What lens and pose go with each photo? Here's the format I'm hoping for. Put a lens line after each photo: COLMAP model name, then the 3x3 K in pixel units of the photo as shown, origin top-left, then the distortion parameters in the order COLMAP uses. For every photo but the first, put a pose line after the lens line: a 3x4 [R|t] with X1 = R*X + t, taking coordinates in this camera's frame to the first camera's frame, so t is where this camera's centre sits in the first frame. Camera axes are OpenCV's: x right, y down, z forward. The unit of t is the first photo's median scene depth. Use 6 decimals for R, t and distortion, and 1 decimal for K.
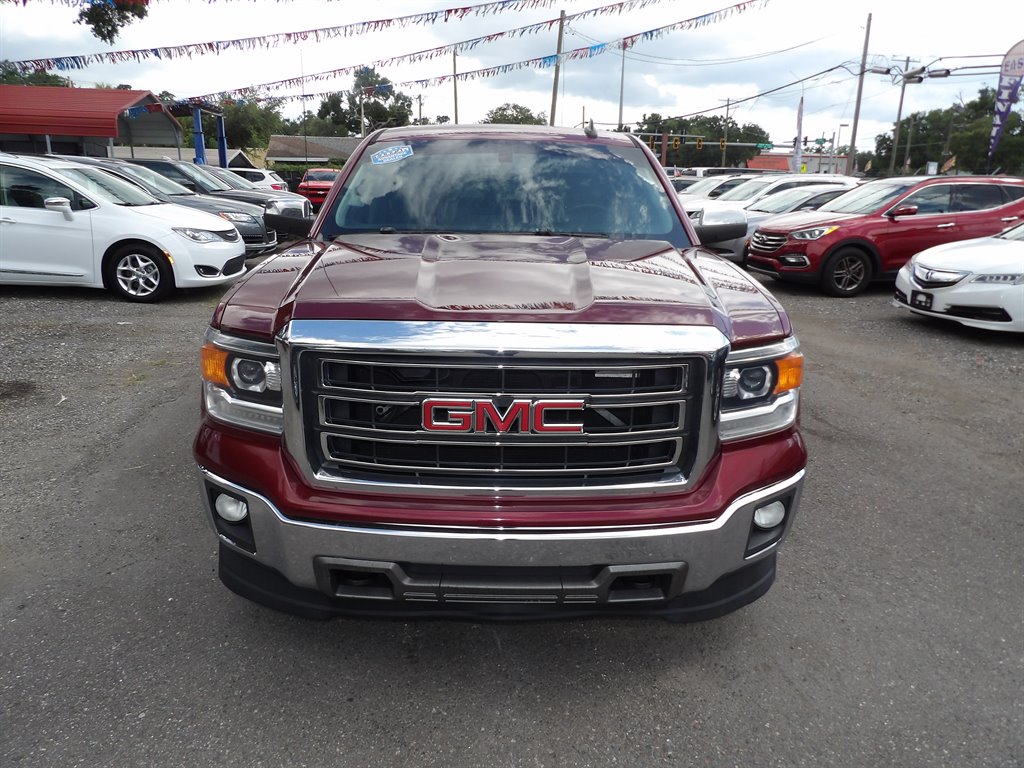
lens RADIAL K [[743.9, 0, 516.1], [0, 743.9, 373.4], [0, 0, 1]] dist [-0.011570, 0.027003]
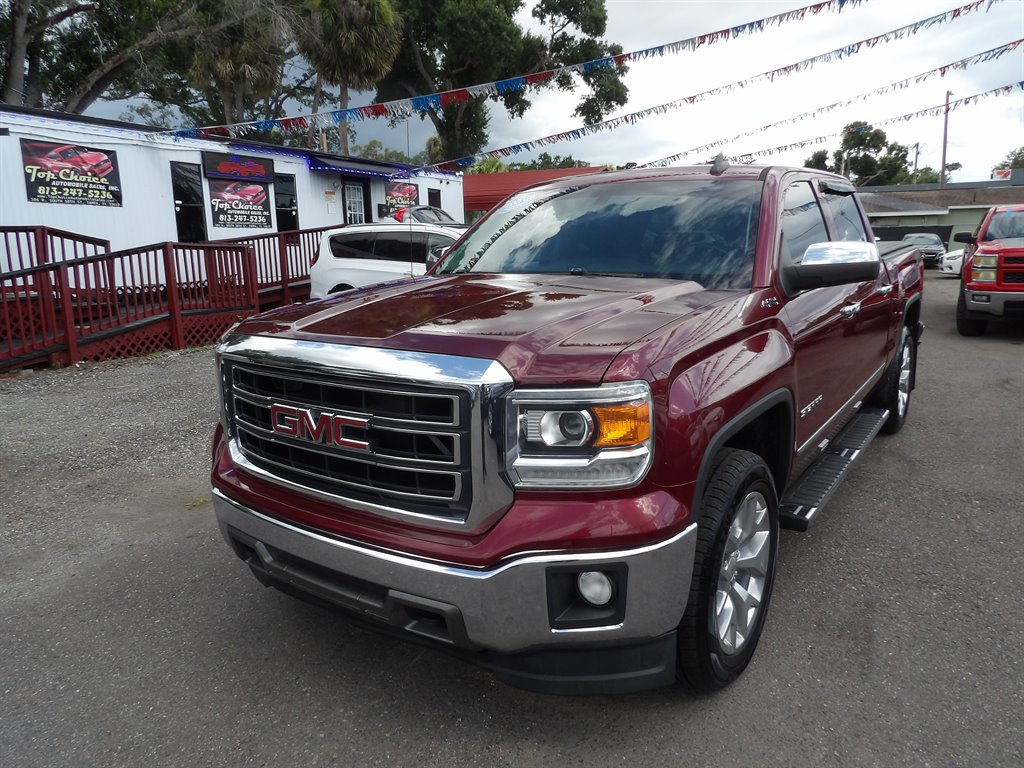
lens RADIAL K [[747.9, 0, 538.6], [0, 747.9, 378.3], [0, 0, 1]] dist [0.007549, 0.009377]
pose [[0.805876, 0.077166, -0.587034, 0.802834], [-0.120803, 0.992044, -0.035433, -0.012708], [0.579629, 0.099470, 0.808787, 0.246611]]
